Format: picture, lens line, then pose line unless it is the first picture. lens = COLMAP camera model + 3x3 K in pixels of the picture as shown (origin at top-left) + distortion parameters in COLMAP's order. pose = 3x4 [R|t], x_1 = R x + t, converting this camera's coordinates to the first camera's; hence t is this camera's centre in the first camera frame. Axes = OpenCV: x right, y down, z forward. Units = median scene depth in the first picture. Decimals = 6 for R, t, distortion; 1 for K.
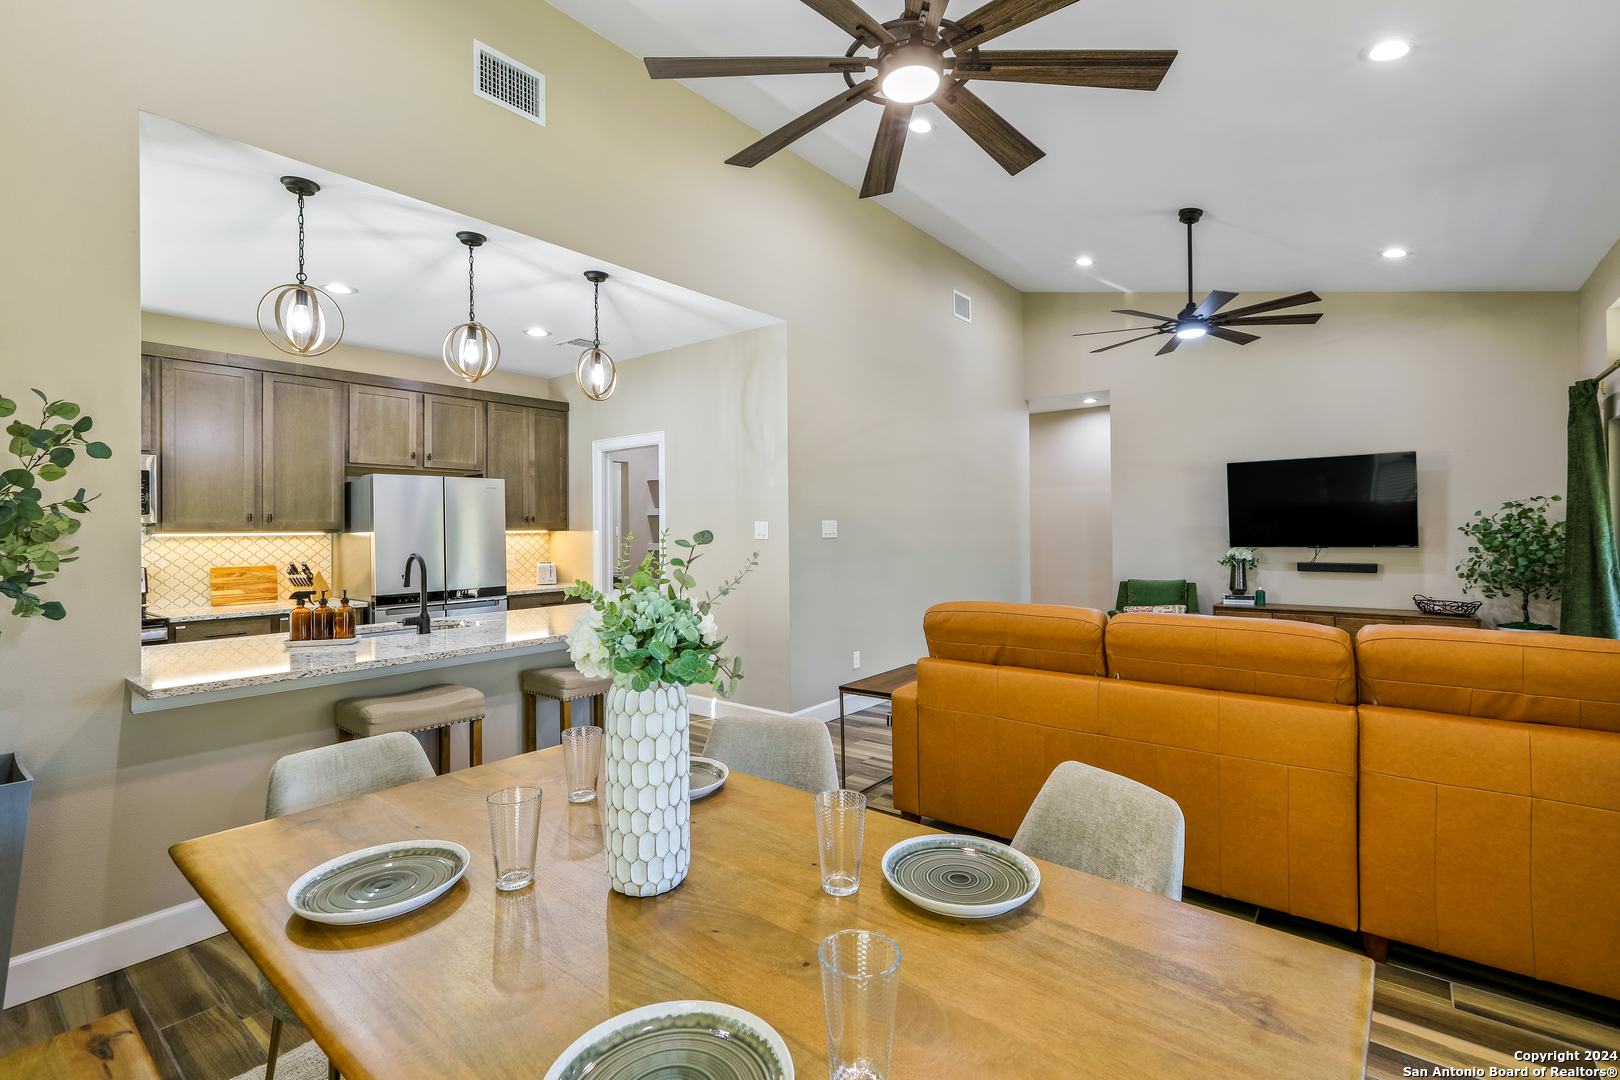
lens RADIAL K [[738.0, 0, 809.4], [0, 738.0, 529.3], [0, 0, 1]] dist [-0.001057, -0.000905]
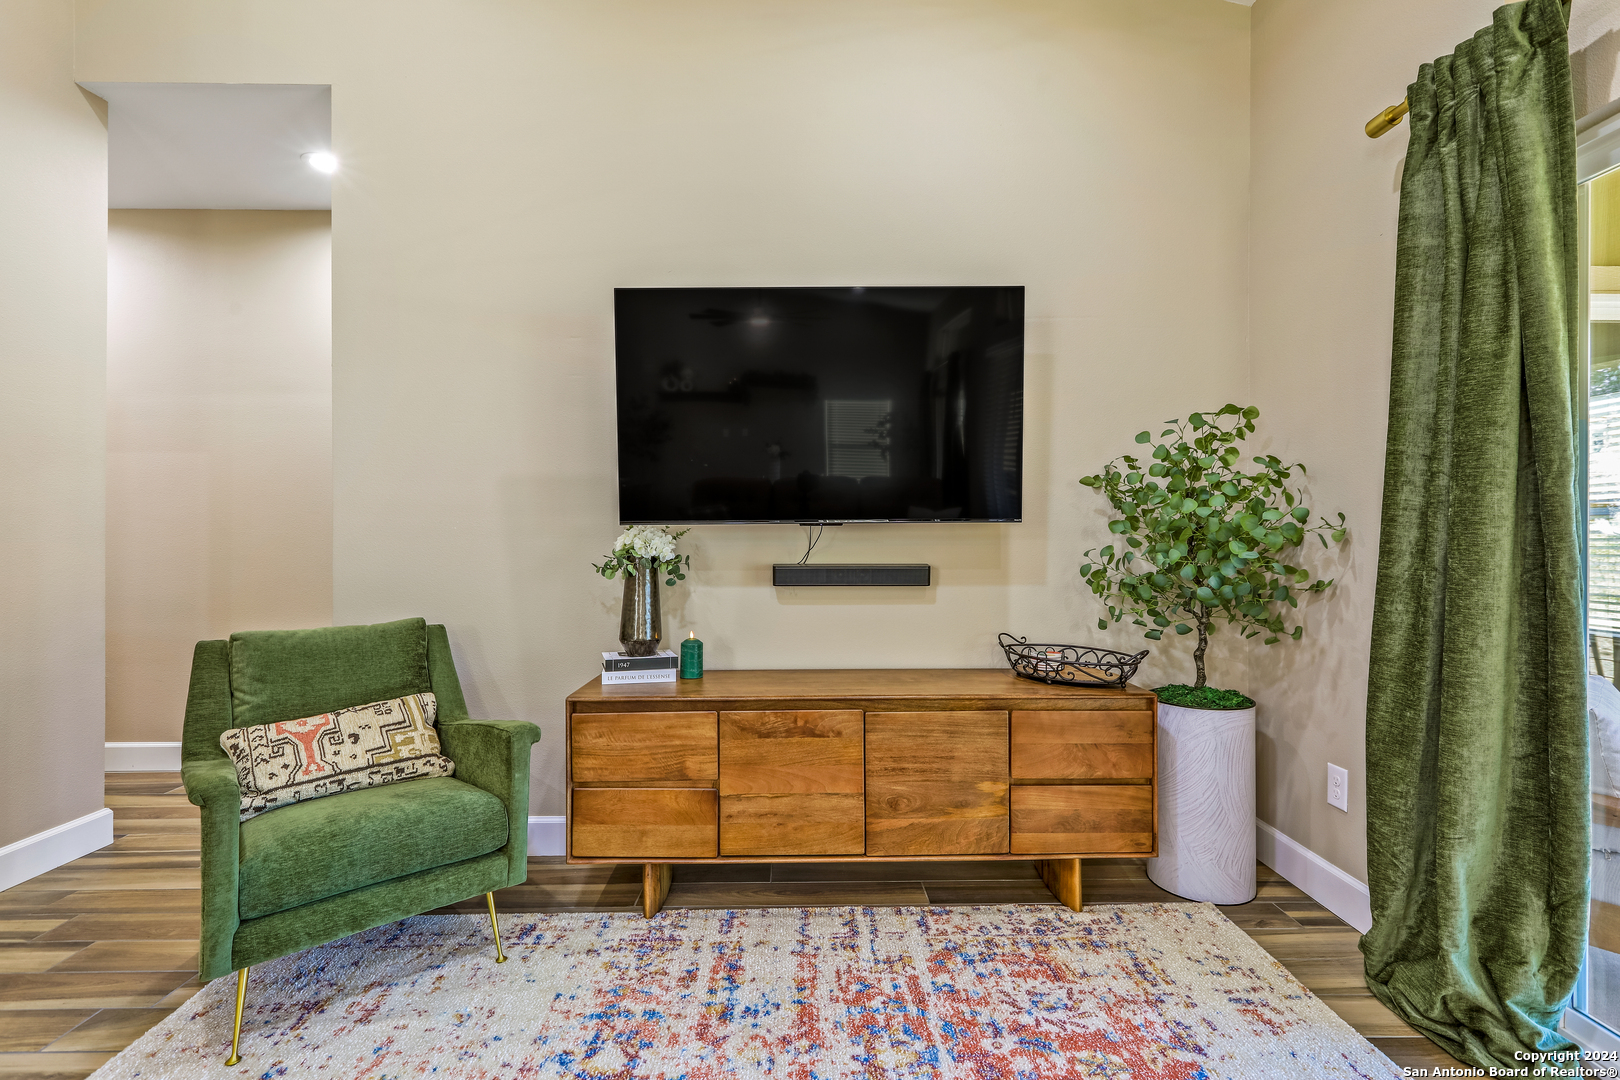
lens RADIAL K [[738.0, 0, 809.0], [0, 738.0, 538.8], [0, 0, 1]] dist [-0.001057, -0.000905]
pose [[0.765890, 0.010270, 0.642889, 0.417658], [-0.007821, 0.999947, -0.006657, 0.033401], [-0.642924, 0.000070, 0.765930, 0.678491]]
